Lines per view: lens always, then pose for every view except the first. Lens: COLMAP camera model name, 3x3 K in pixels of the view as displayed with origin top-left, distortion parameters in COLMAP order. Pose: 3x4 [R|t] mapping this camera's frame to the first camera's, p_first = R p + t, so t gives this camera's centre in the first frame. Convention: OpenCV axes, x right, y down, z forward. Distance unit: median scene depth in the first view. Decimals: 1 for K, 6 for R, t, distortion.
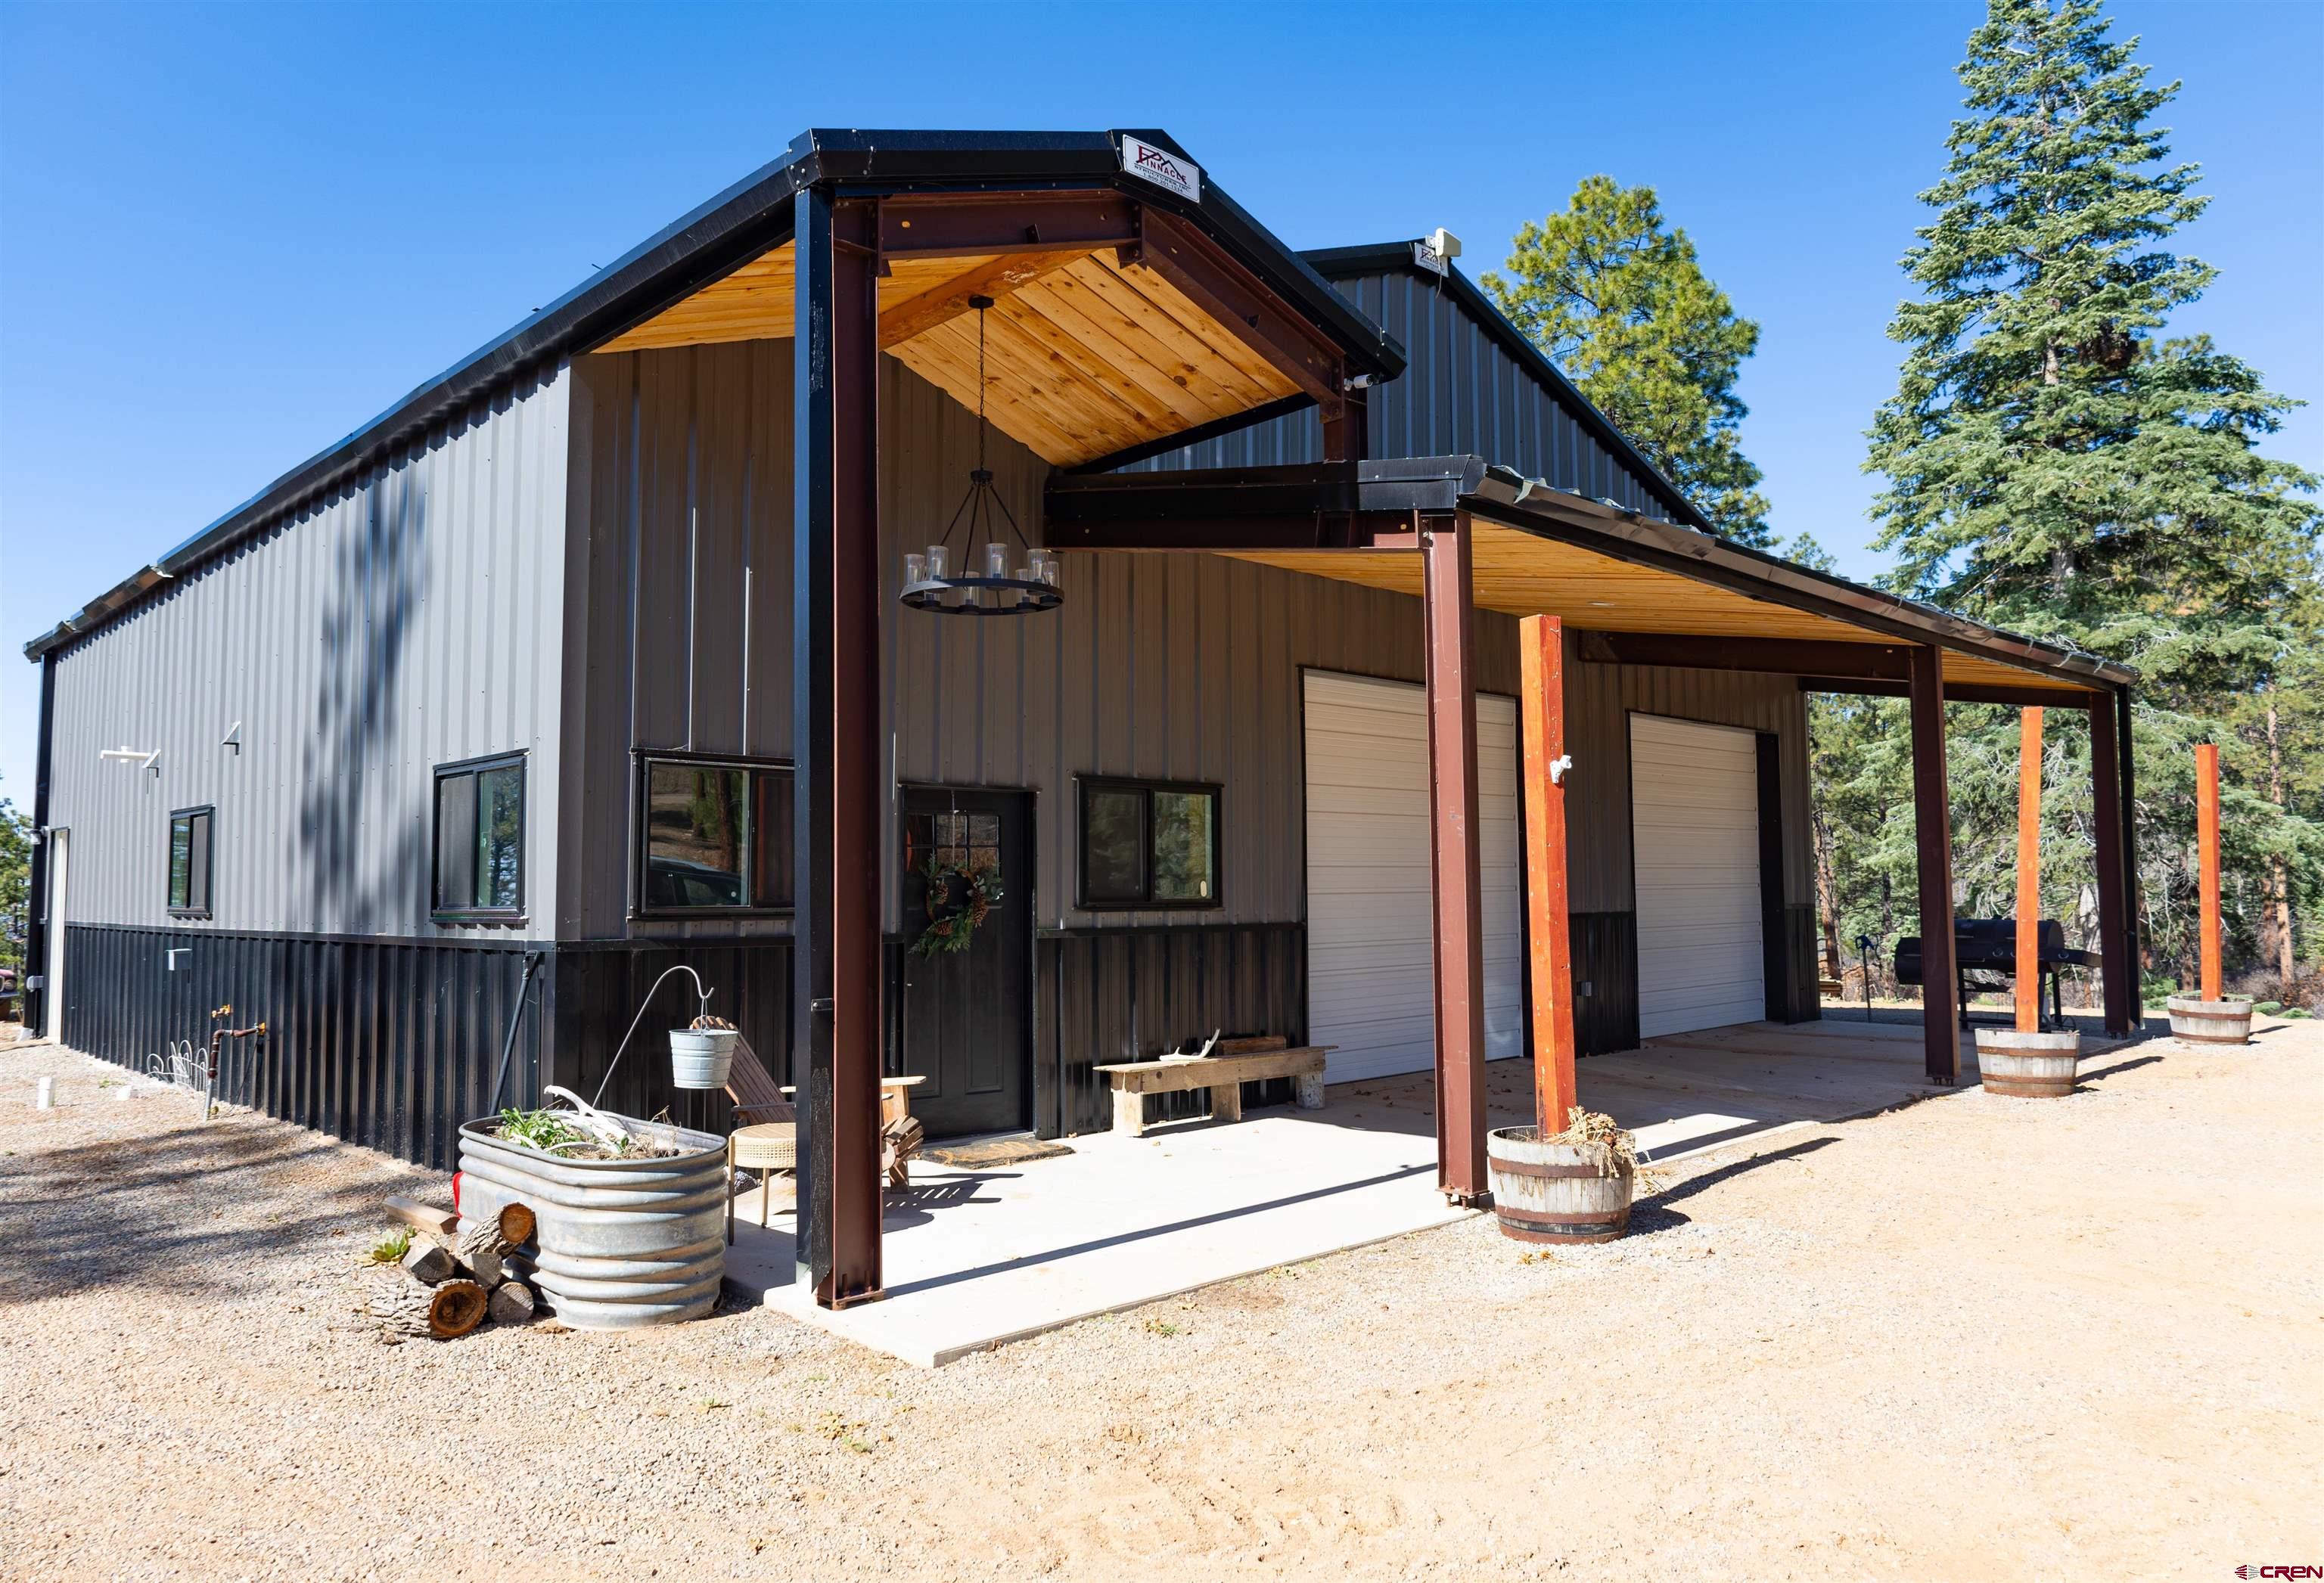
lens RADIAL K [[1553.5, 0, 1171.3], [0, 1553.5, 812.9], [0, 0, 1]] dist [-0.004710, 0.002354]
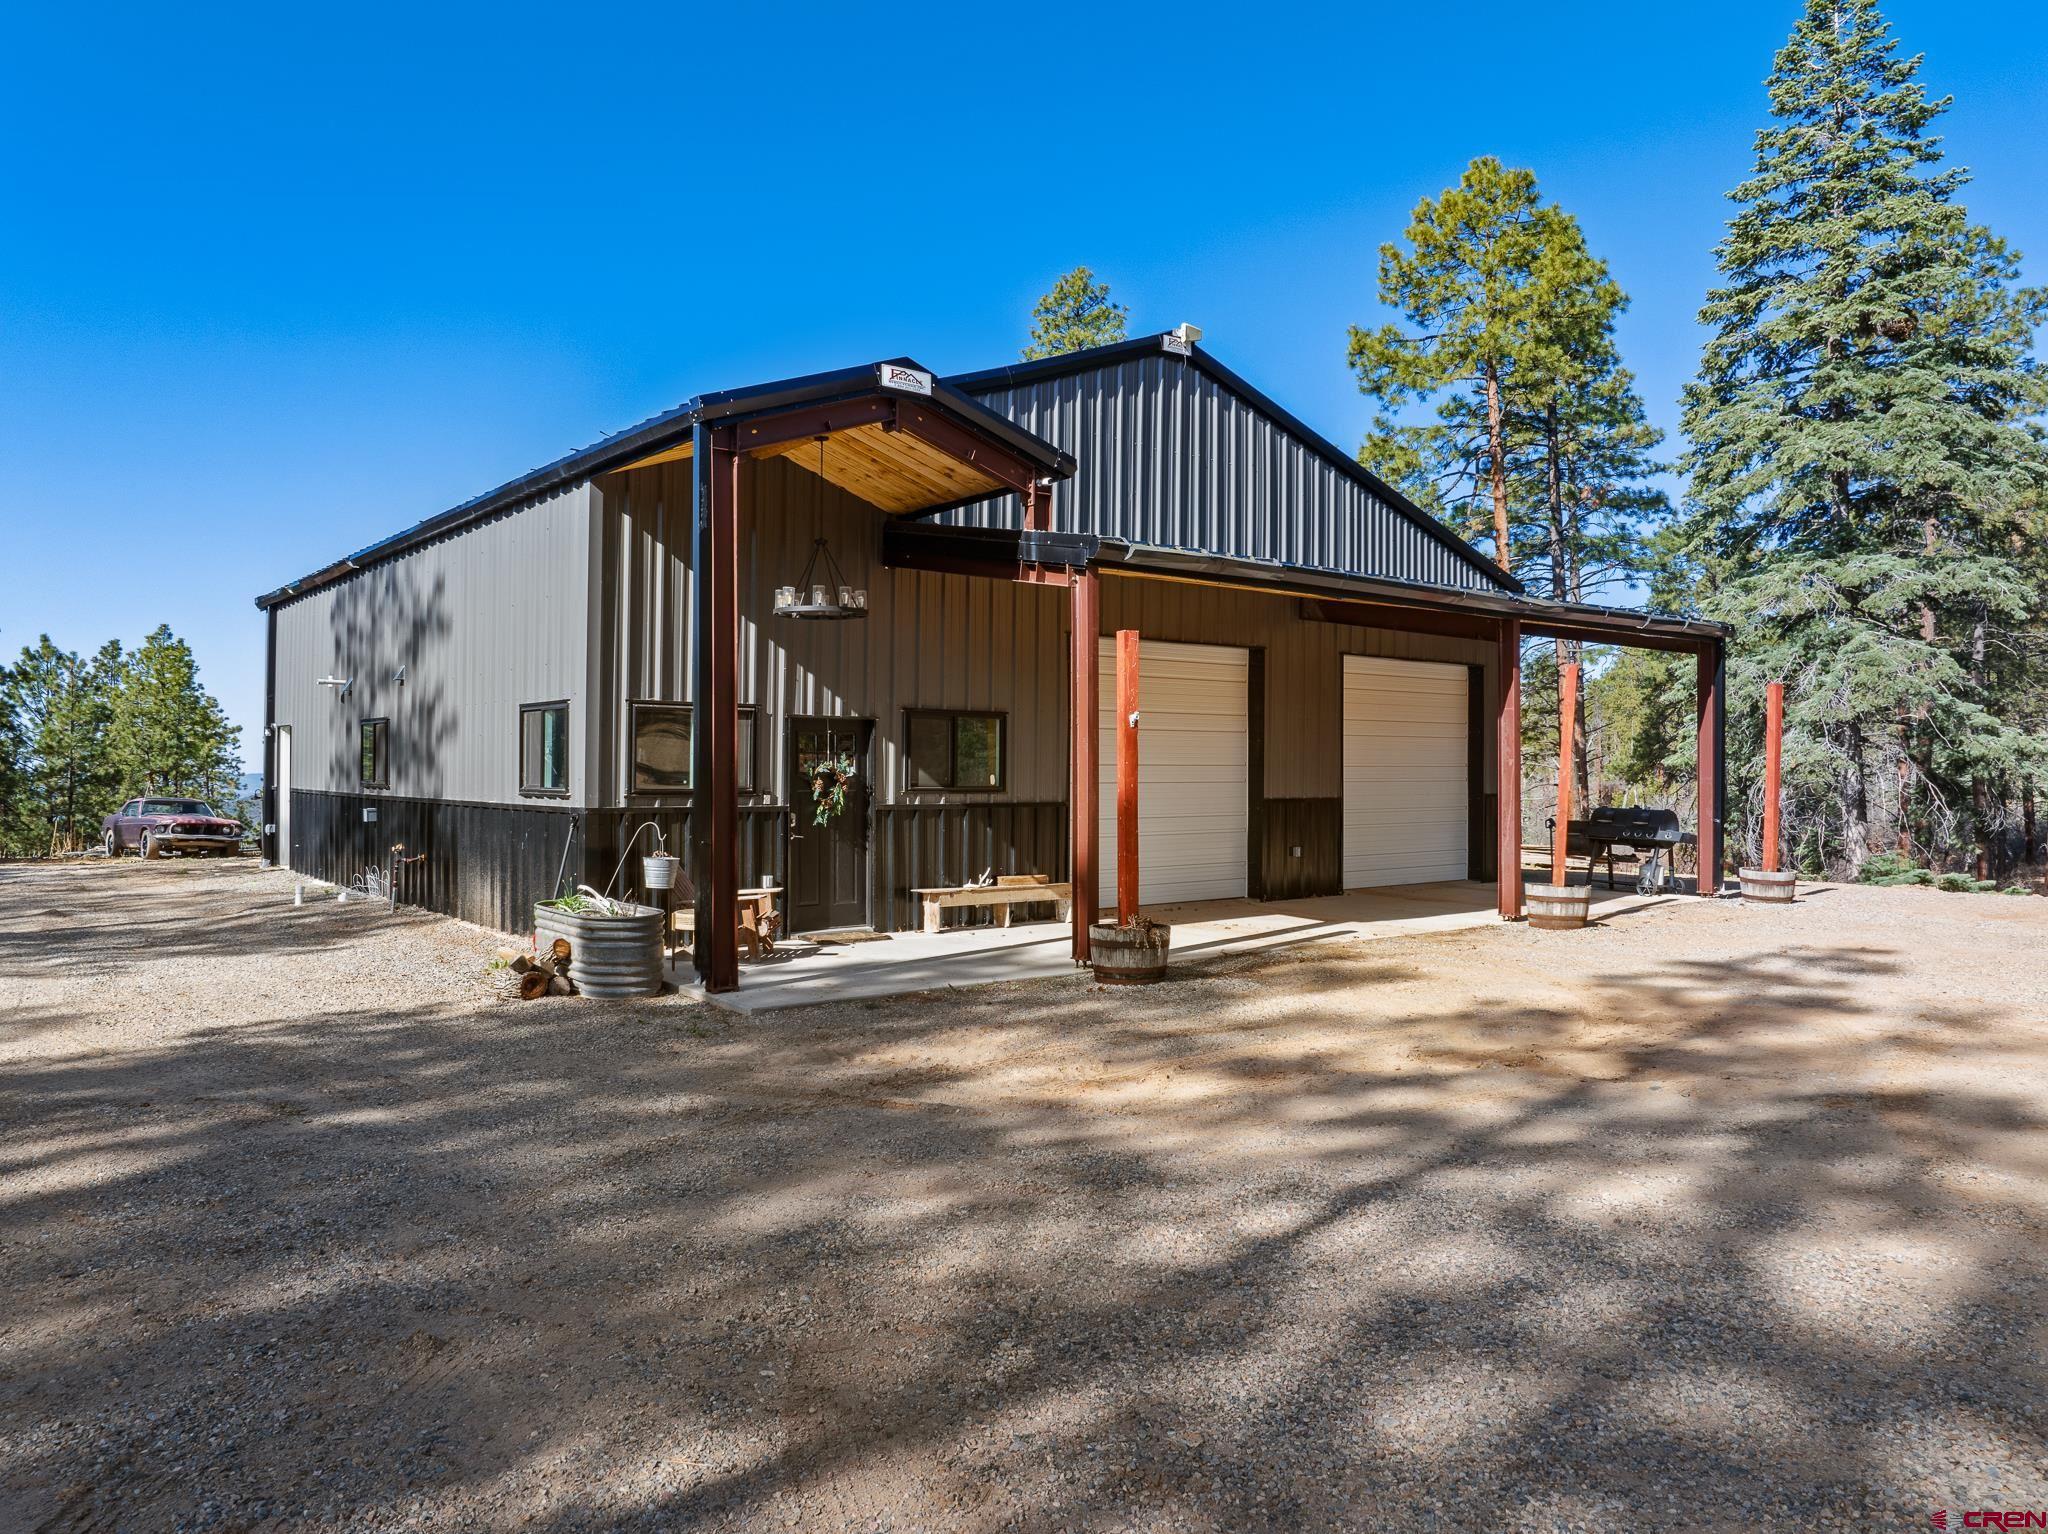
lens RADIAL K [[1450.4, 0, 1027.7], [0, 1450.4, 785.1], [0, 0, 1]] dist [-0.042542, 0.008870]
pose [[0.994274, 0.016004, -0.105653, 0.197328], [-0.009351, 0.997959, 0.063169, -0.036204], [0.106448, -0.061819, 0.992395, -0.410846]]
